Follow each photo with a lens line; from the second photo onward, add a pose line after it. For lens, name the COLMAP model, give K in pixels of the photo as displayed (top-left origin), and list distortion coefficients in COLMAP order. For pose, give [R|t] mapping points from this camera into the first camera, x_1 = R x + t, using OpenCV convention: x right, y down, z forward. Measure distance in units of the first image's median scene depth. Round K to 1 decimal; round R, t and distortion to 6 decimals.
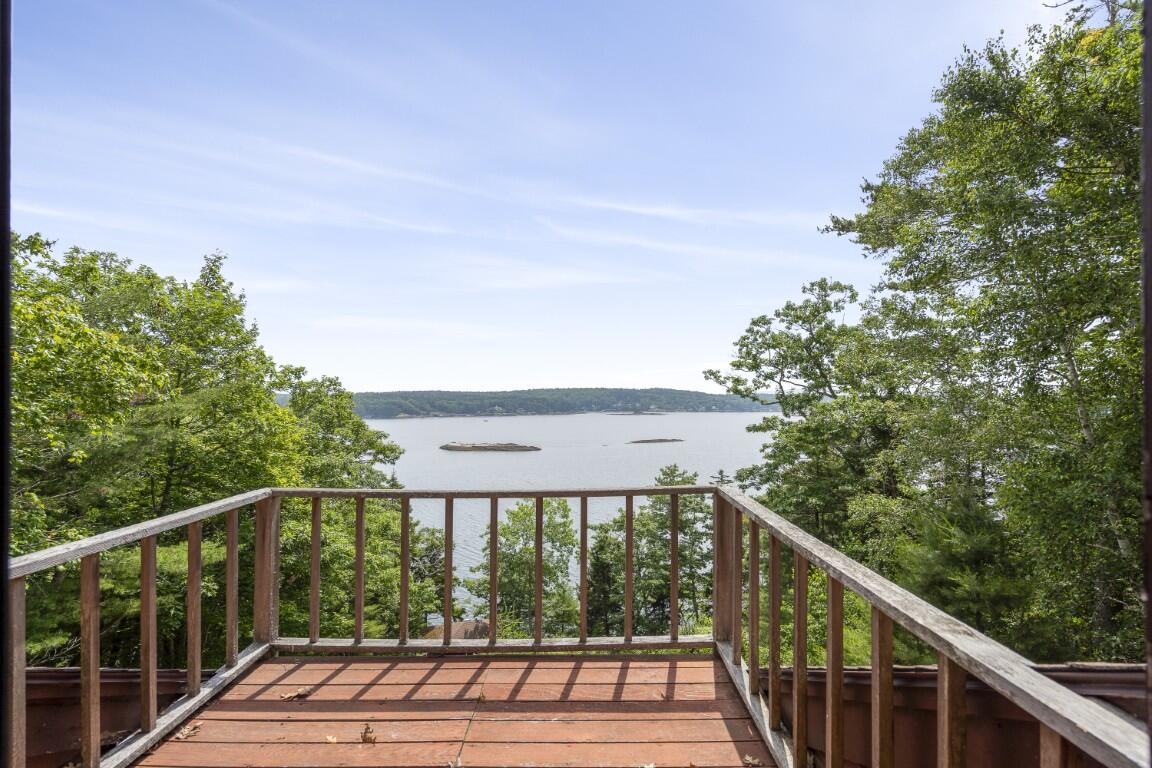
lens RADIAL K [[546.2, 0, 575.9], [0, 546.2, 398.5], [0, 0, 1]] dist [-0.001635, -0.000225]
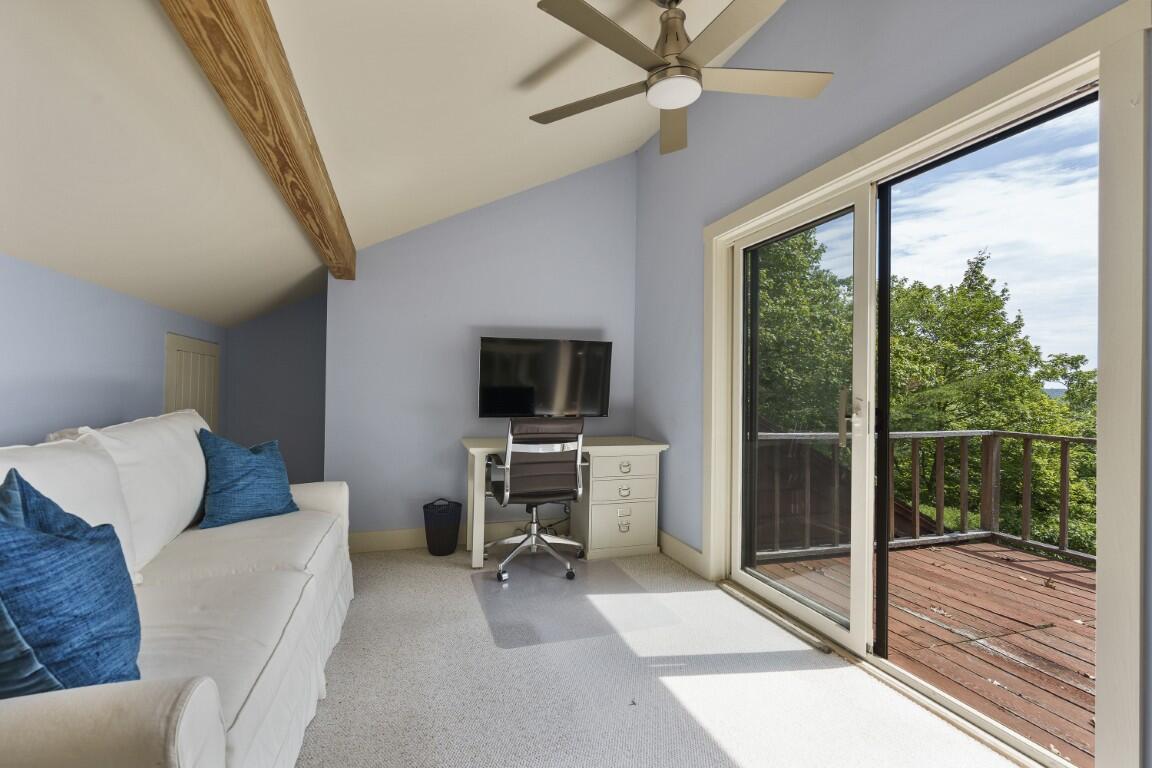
lens RADIAL K [[528.2, 0, 576.0], [0, 528.2, 384.0], [0, 0, 1]] dist [0.002170, 0.000403]
pose [[0.321349, -0.010312, -0.946905, 0.092552], [-0.008869, 0.999864, -0.013898, 0.014291], [0.946919, 0.012864, 0.321214, -0.113421]]
